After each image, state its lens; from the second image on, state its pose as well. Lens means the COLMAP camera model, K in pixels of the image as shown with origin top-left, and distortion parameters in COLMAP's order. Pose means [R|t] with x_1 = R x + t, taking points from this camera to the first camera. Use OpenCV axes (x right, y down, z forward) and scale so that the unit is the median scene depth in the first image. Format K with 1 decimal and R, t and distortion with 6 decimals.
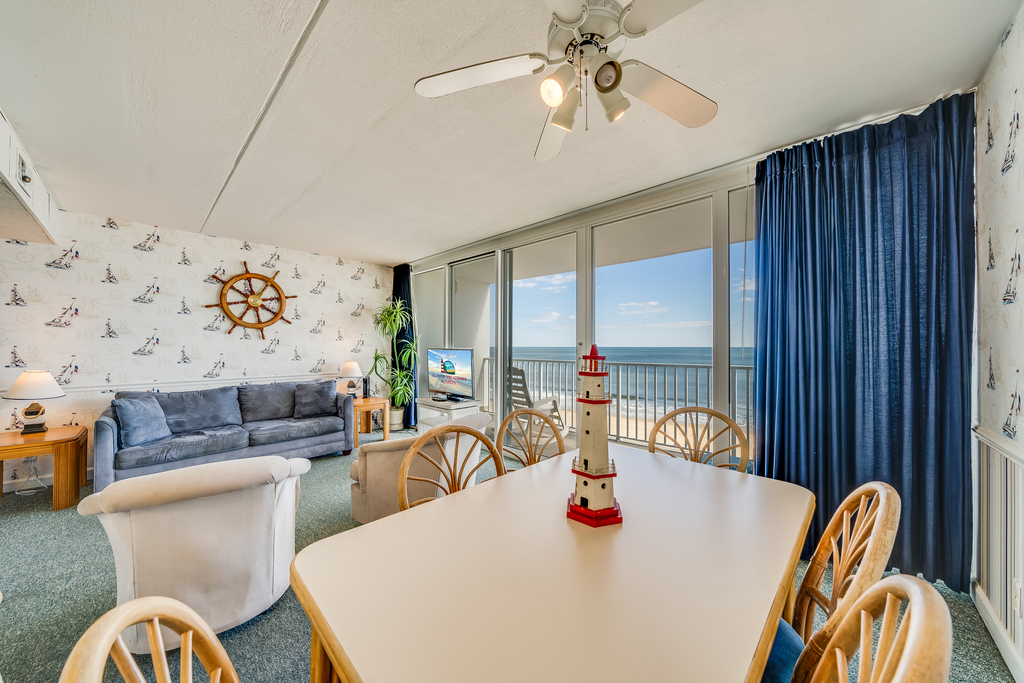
lens RADIAL K [[355.8, 0, 512.6], [0, 355.8, 346.4], [0, 0, 1]] dist [-0.006874, -0.000071]
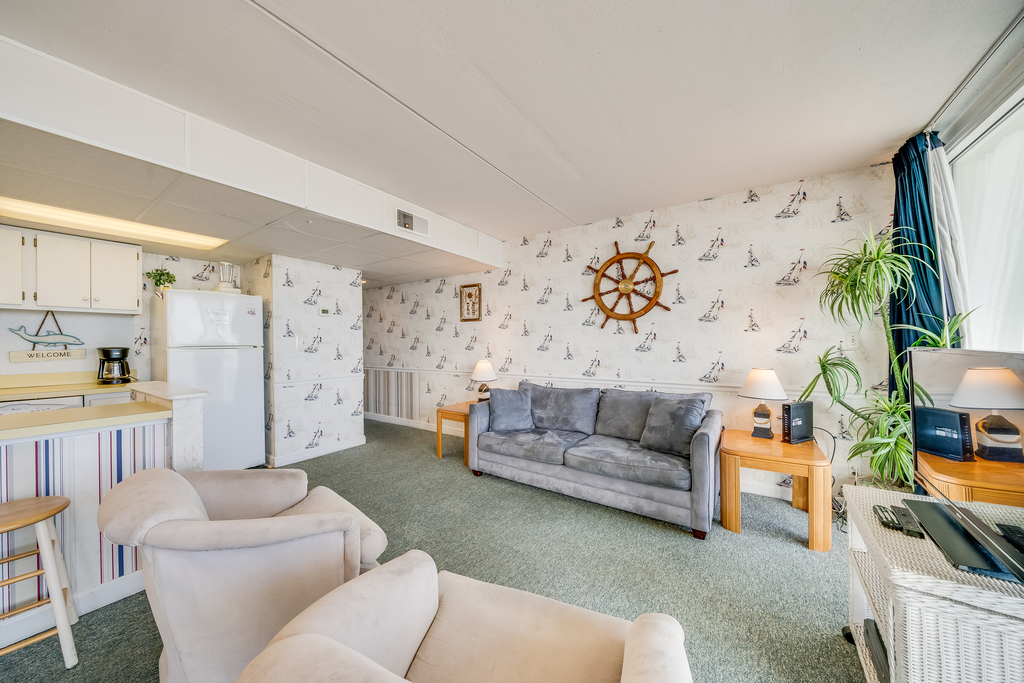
lens RADIAL K [[352.9, 0, 507.4], [0, 352.9, 342.3], [0, 0, 1]] dist [-0.000172, 0.000068]
pose [[0.131851, -0.003930, -0.991262, 0.039978], [0.006565, 0.999974, -0.003091, 0.000614], [0.991248, -0.006100, 0.131873, 0.631446]]
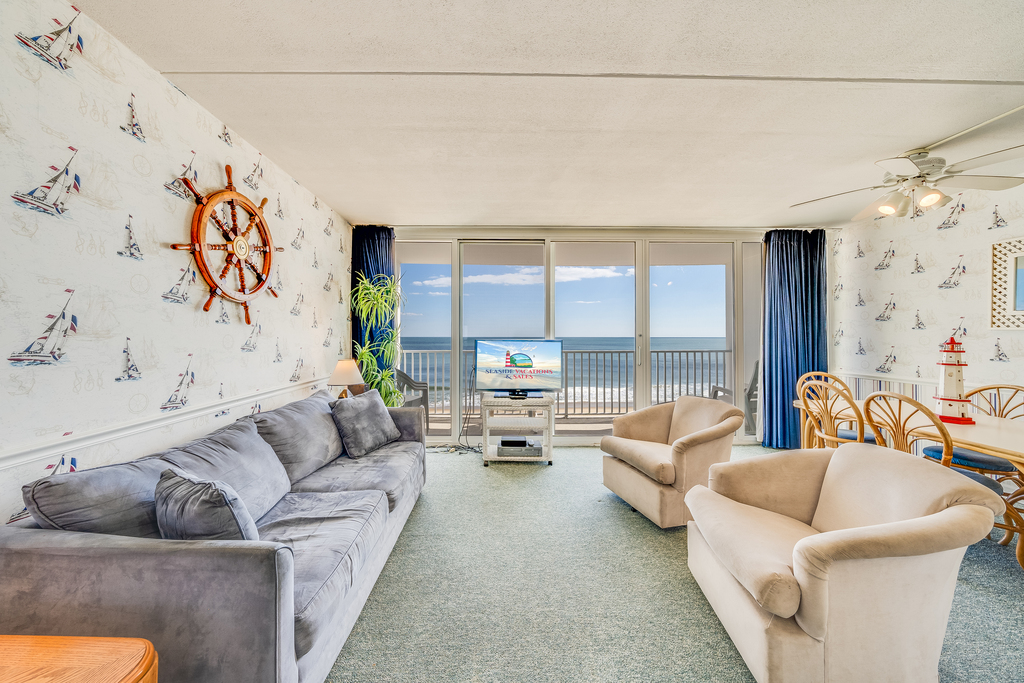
lens RADIAL K [[355.8, 0, 512.9], [0, 355.8, 332.6], [0, 0, 1]] dist [-0.006874, -0.000071]
pose [[0.710140, 0.007353, 0.704022, -0.817801], [-0.000851, 0.999954, -0.009585, -0.002577], [-0.704060, 0.006208, 0.710113, 0.371815]]
